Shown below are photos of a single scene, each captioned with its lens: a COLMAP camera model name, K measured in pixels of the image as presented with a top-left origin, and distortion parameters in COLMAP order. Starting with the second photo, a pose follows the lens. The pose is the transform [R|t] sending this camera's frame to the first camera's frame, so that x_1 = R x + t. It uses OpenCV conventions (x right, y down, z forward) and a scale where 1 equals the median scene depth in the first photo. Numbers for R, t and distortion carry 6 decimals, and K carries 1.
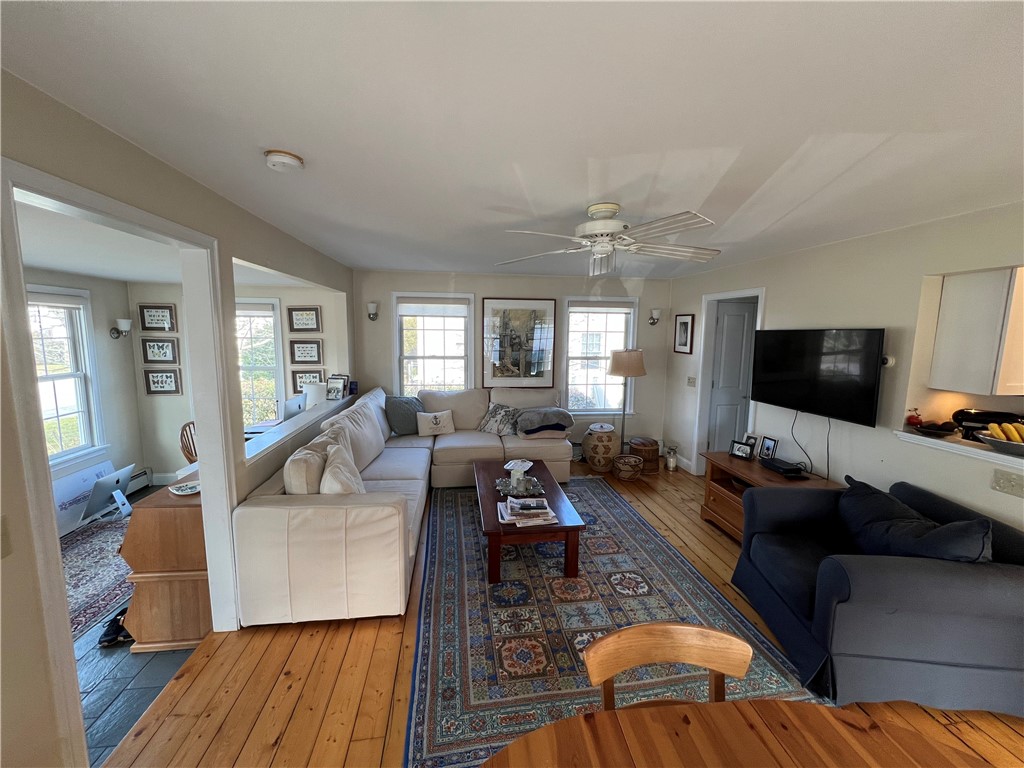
lens RADIAL K [[408.6, 0, 511.2], [0, 408.6, 379.8], [0, 0, 1]] dist [-0.002301, 0.000056]
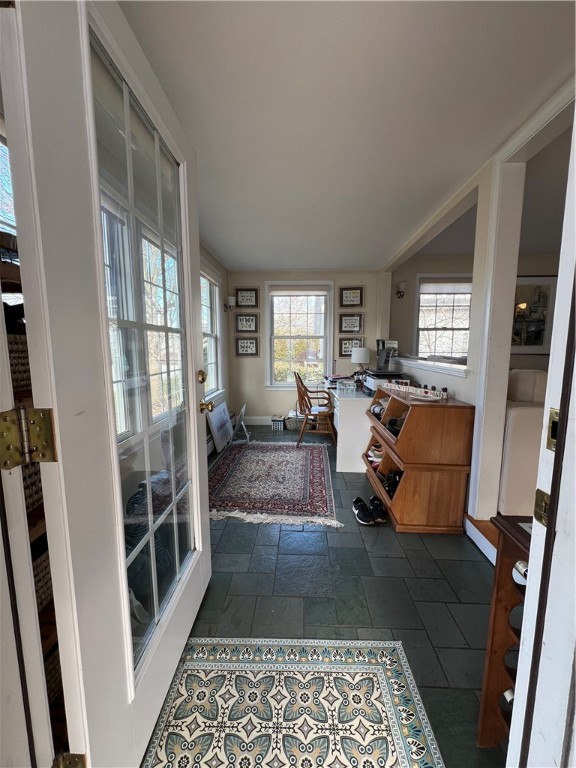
lens RADIAL K [[306.5, 0, 287.8], [0, 306.5, 385.3], [0, 0, 1]] dist [-0.002301, 0.000056]
pose [[0.984024, 0.012074, -0.177626, -0.681823], [-0.009577, 0.999843, 0.014912, 0.144567], [0.177778, -0.012973, 0.983985, 0.041918]]
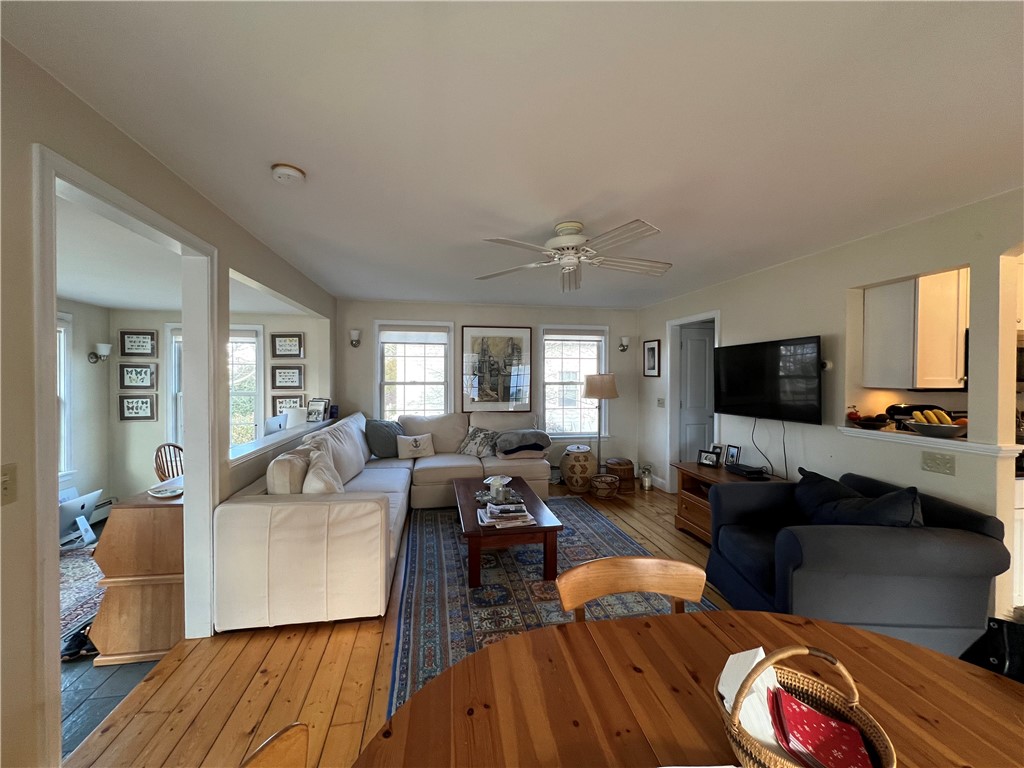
lens RADIAL K [[408.6, 0, 511.2], [0, 408.6, 379.4], [0, 0, 1]] dist [-0.002301, 0.000056]
pose [[0.998620, -0.009664, 0.051617, 0.001263], [0.015374, 0.993656, -0.111409, 0.076584], [-0.050213, 0.112049, 0.992433, -0.045759]]
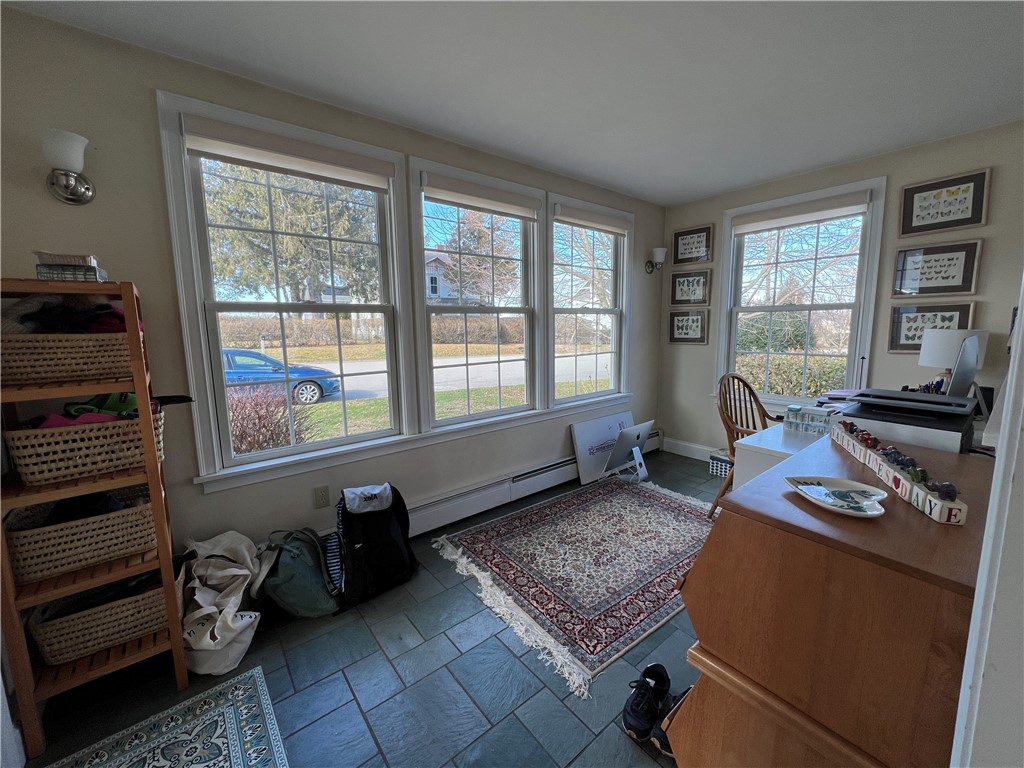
lens RADIAL K [[408.6, 0, 510.9], [0, 408.6, 378.6], [0, 0, 1]] dist [-0.002301, 0.000056]
pose [[0.513137, 0.095697, -0.852955, -0.420951], [-0.081080, 0.994726, 0.062825, 0.105578], [0.854468, 0.036920, 0.518190, 0.359963]]
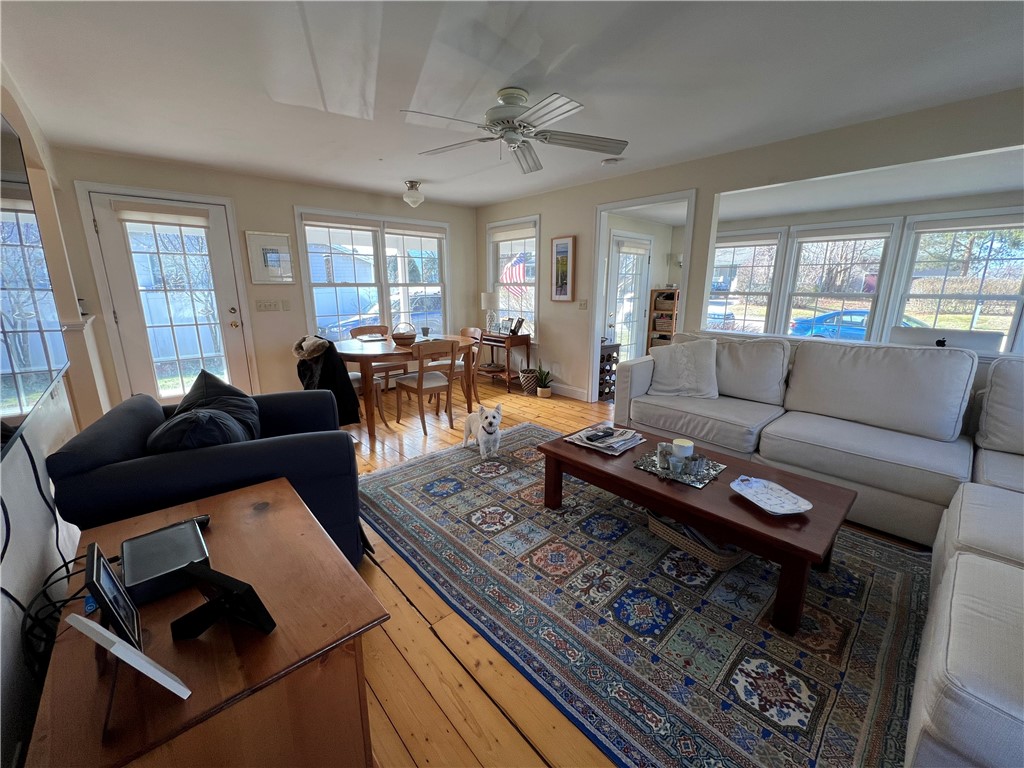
lens RADIAL K [[408.6, 0, 512.4], [0, 408.6, 381.7], [0, 0, 1]] dist [-0.002301, 0.000056]
pose [[-0.825509, 0.116639, -0.552204, 0.527227], [-0.078256, 0.945306, 0.316659, -0.039809], [0.558937, 0.304618, -0.771231, 1.209853]]
